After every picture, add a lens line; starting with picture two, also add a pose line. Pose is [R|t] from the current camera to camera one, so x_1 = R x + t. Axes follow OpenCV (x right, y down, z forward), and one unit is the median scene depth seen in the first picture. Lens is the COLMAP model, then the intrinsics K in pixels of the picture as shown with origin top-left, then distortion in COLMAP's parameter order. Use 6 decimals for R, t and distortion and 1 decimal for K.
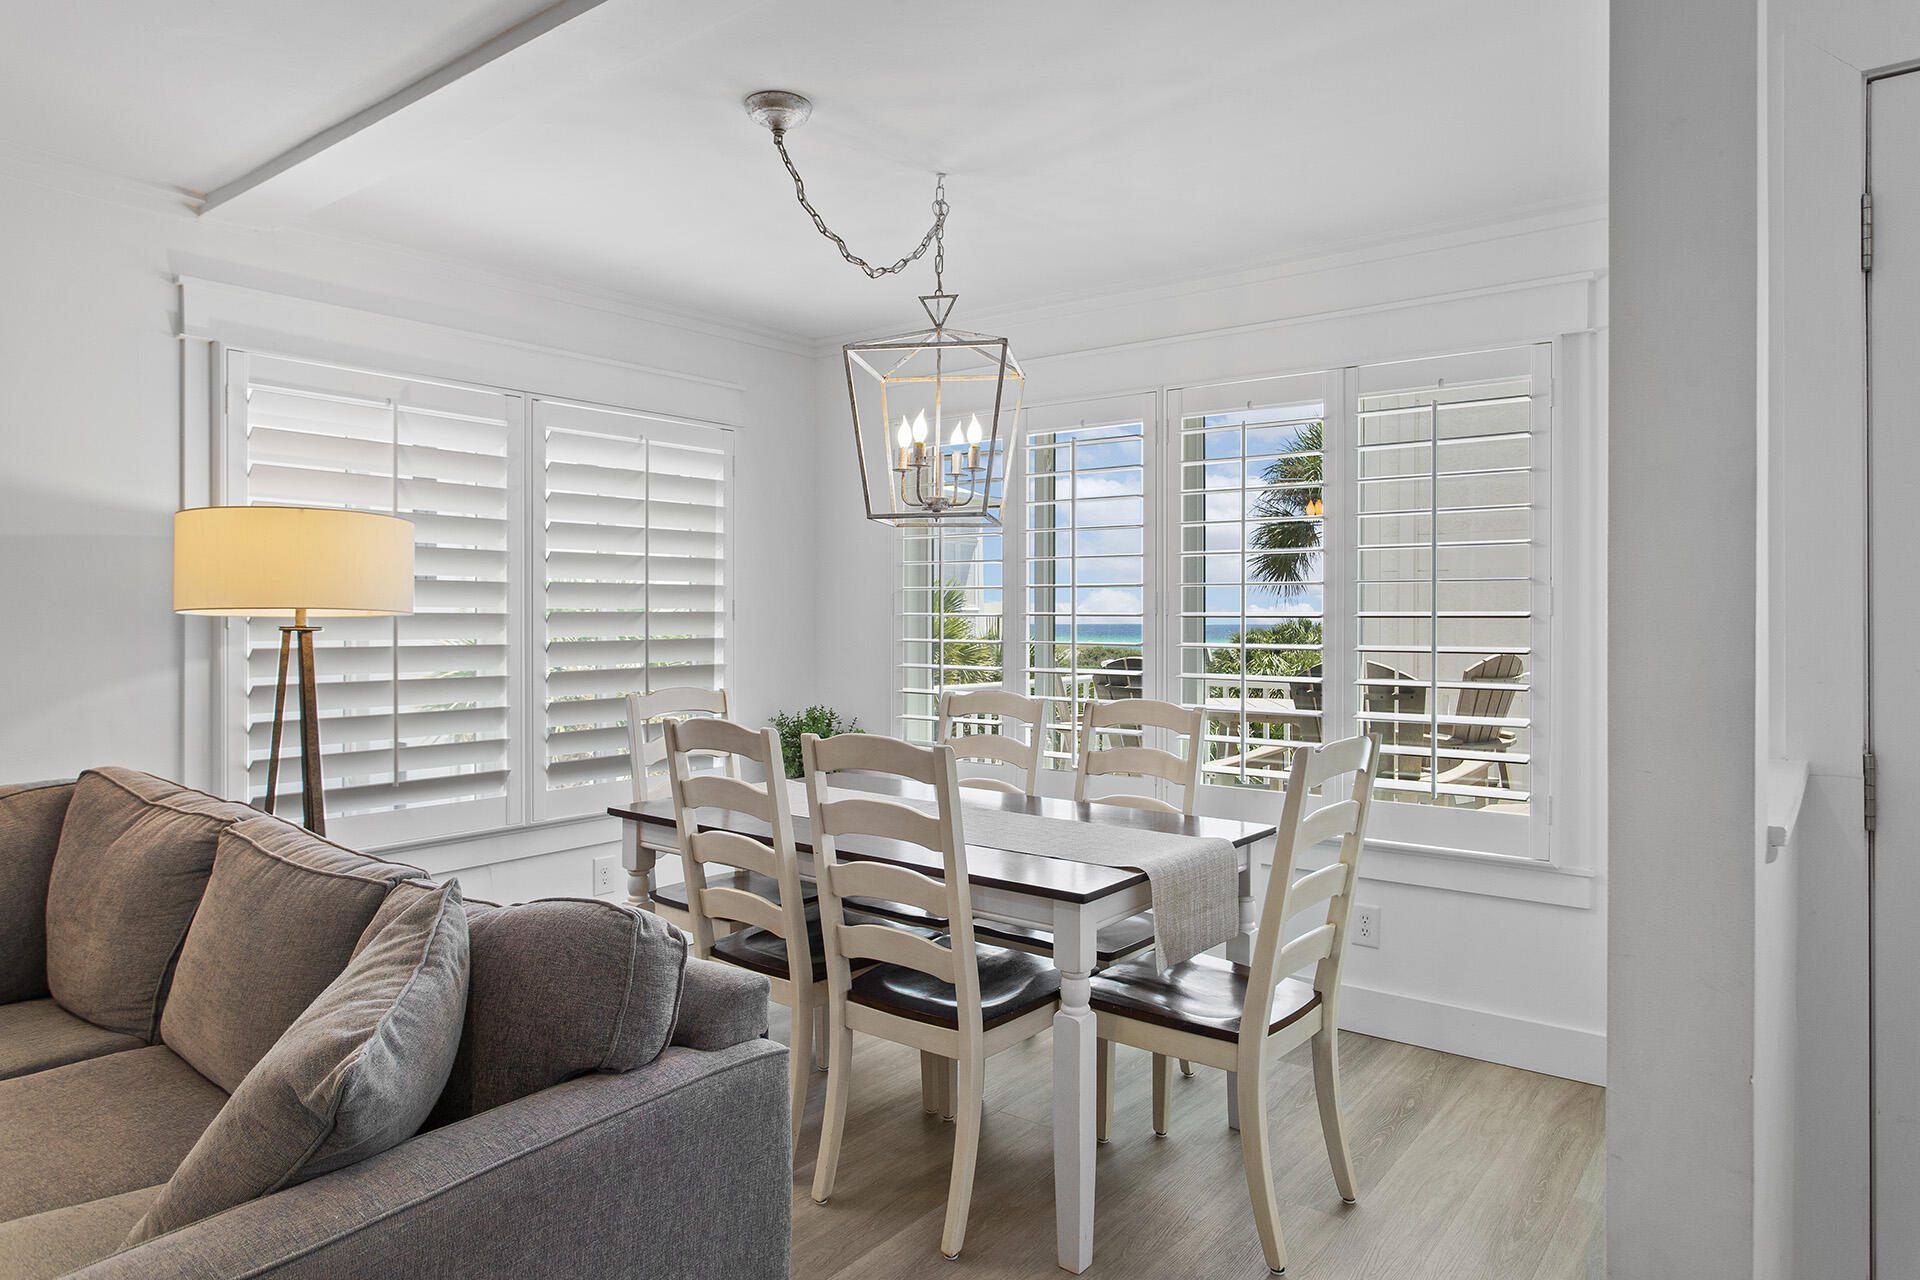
lens RADIAL K [[1177.9, 0, 961.8], [0, 1177.9, 633.2], [0, 0, 1]] dist [0.005963, 0.000533]
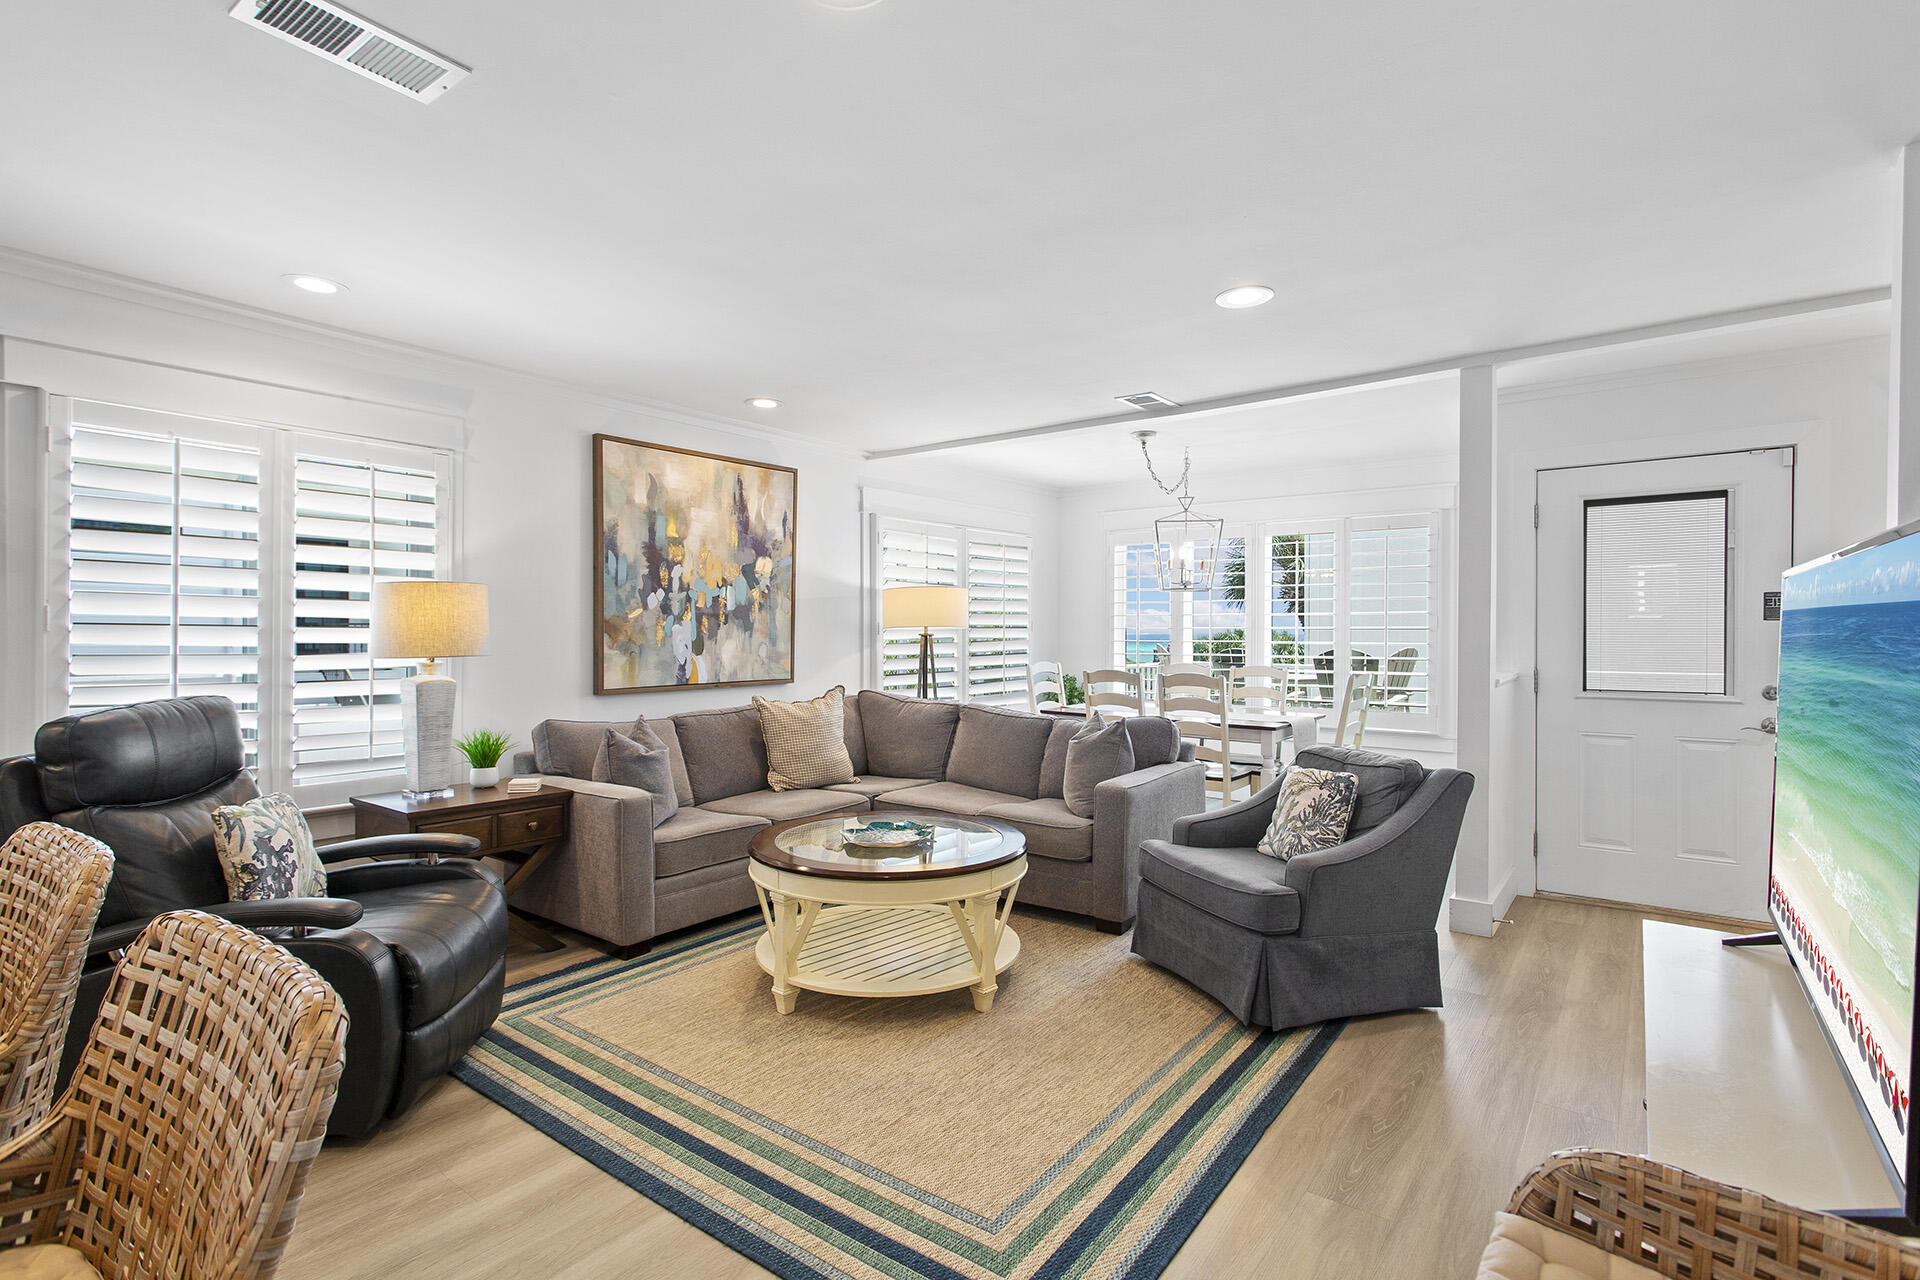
lens RADIAL K [[914.1, 0, 956.8], [0, 914.1, 639.2], [0, 0, 1]] dist [-0.000916, -0.000061]
pose [[0.999936, 0.000945, 0.011288, -0.491815], [-0.000910, 0.999995, -0.003124, 0.012018], [-0.011291, 0.003114, 0.999931, -0.850097]]
